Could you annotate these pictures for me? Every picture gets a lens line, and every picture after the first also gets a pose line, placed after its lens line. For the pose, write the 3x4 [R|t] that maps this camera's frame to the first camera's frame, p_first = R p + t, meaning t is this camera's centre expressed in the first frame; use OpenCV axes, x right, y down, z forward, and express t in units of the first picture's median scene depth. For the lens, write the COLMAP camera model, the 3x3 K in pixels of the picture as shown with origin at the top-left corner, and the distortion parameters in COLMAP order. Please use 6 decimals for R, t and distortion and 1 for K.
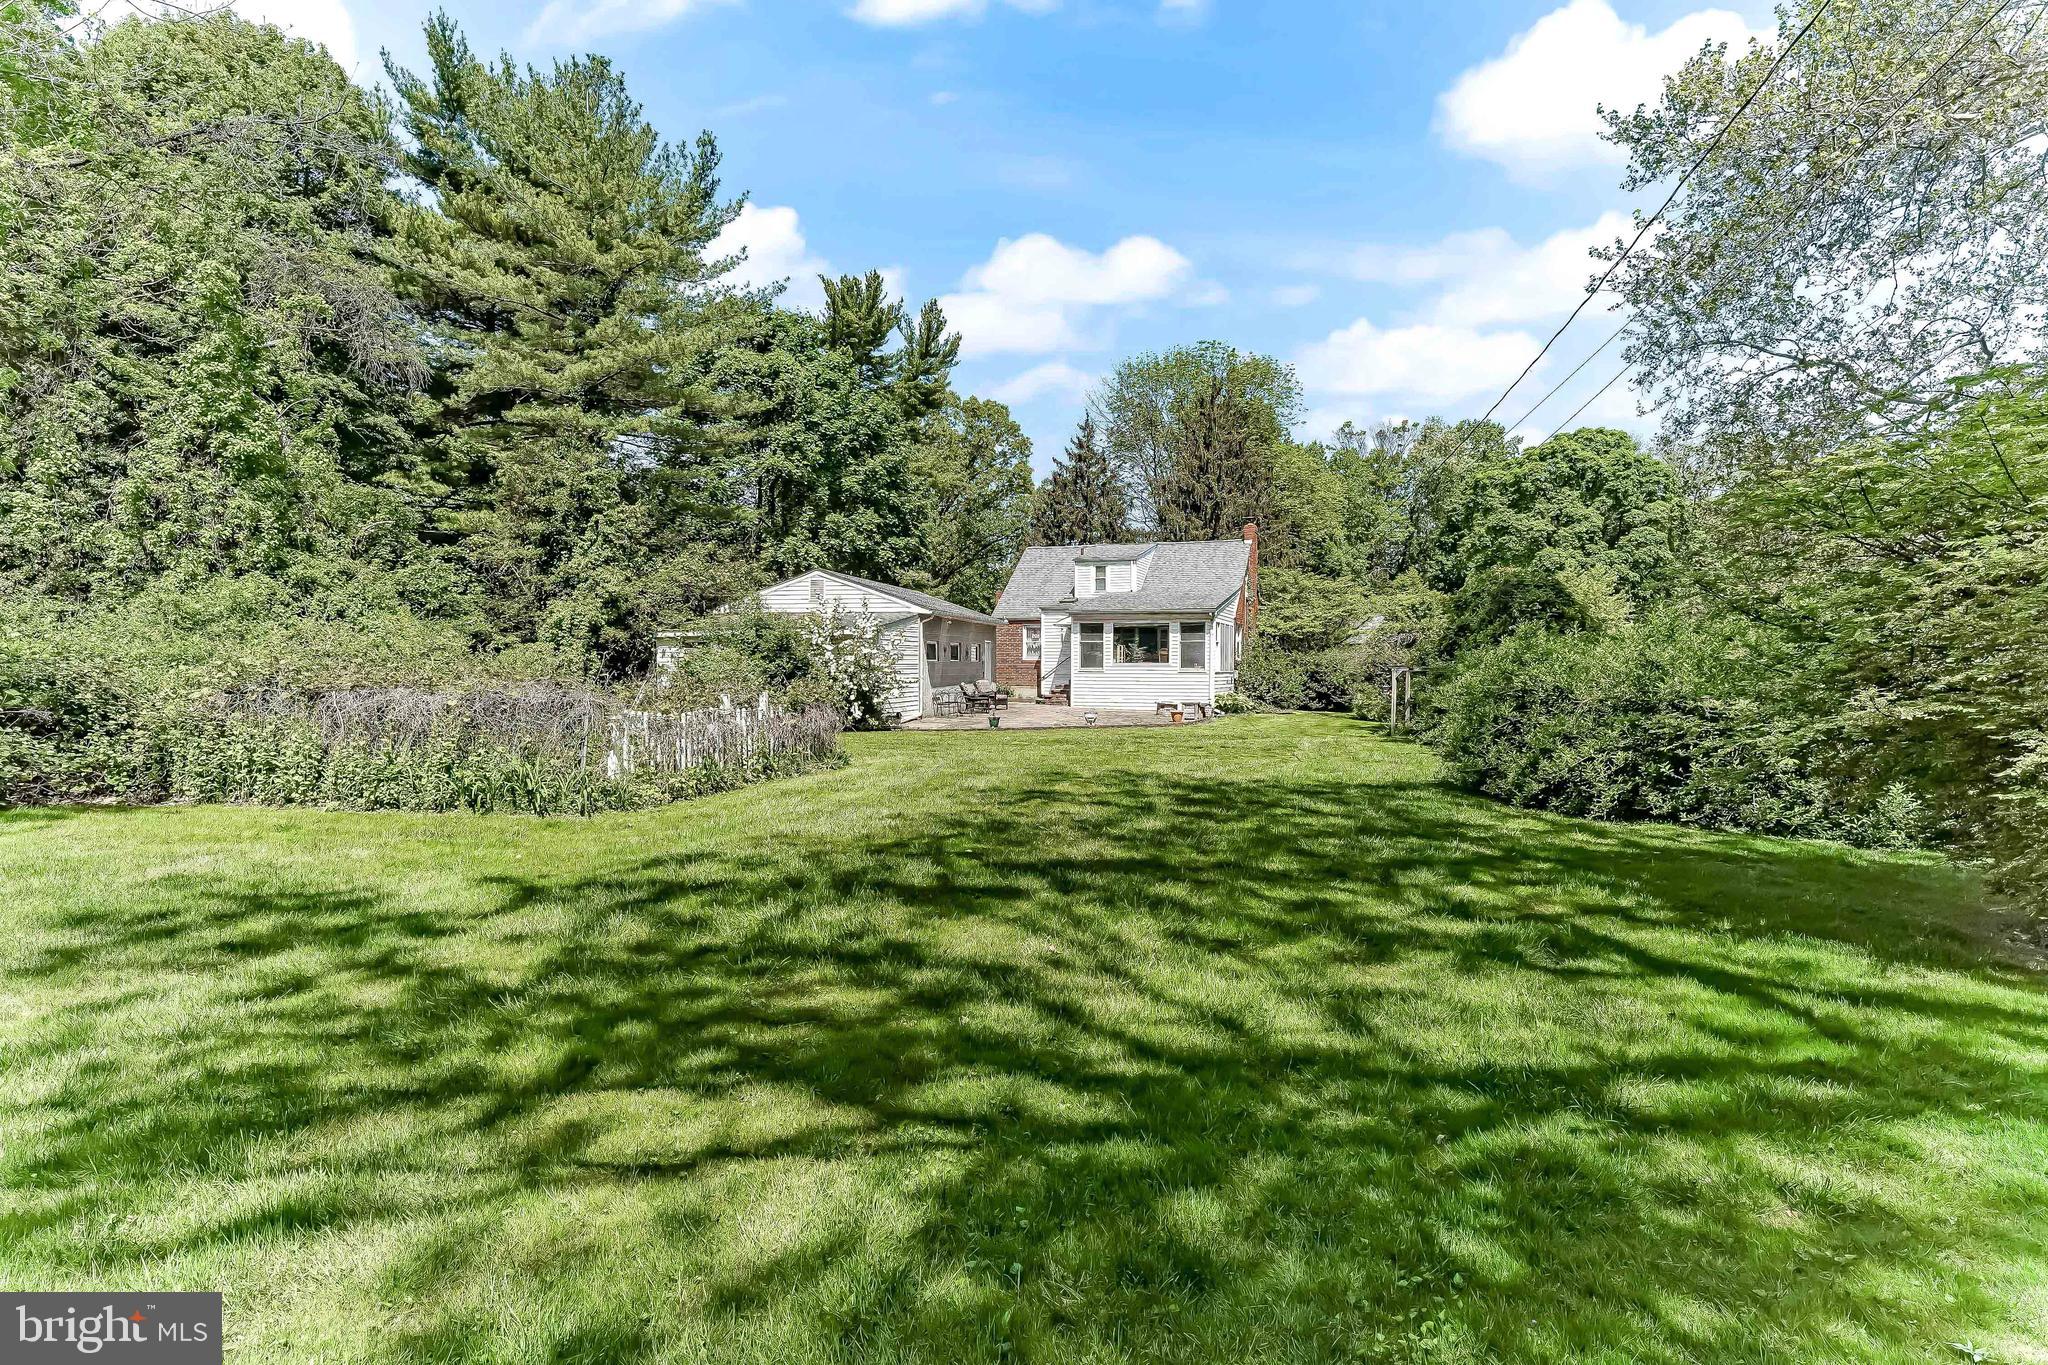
lens RADIAL K [[1045.6, 0, 1024.0], [0, 1045.6, 682.5], [0, 0, 1]] dist [0.001220, 0.000000]
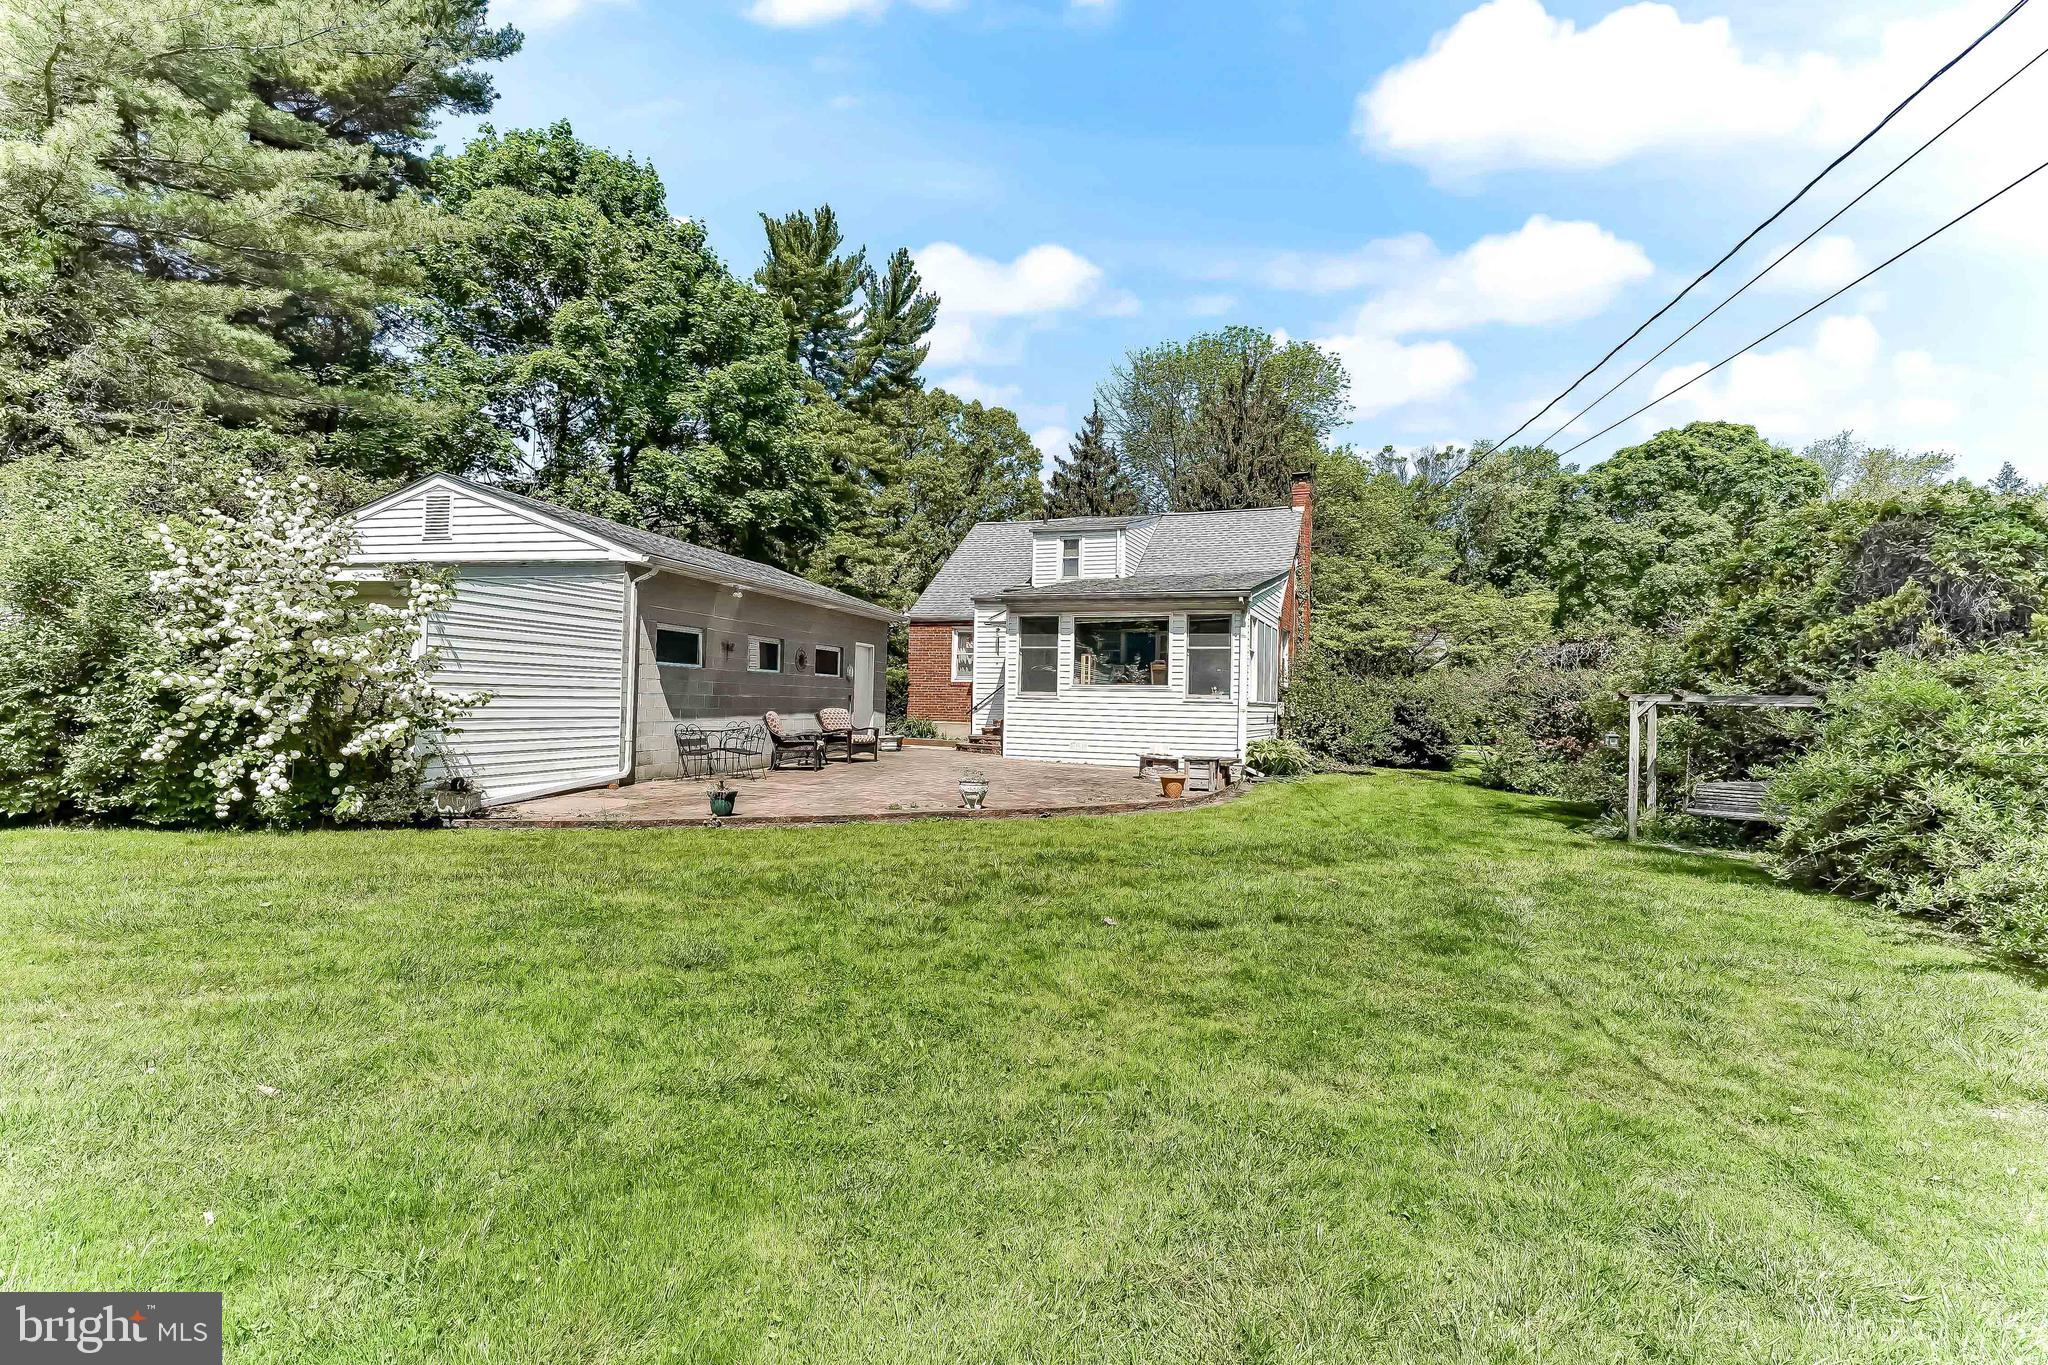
lens RADIAL K [[1021.7, 0, 1024.0], [0, 1021.7, 682.5], [0, 0, 1]] dist [0.021565, 0.000163]
pose [[0.999445, 0.017068, -0.028624, 0.058330], [-0.018096, 0.999186, -0.036053, 0.001119], [0.027985, 0.036551, 0.998940, 0.335547]]
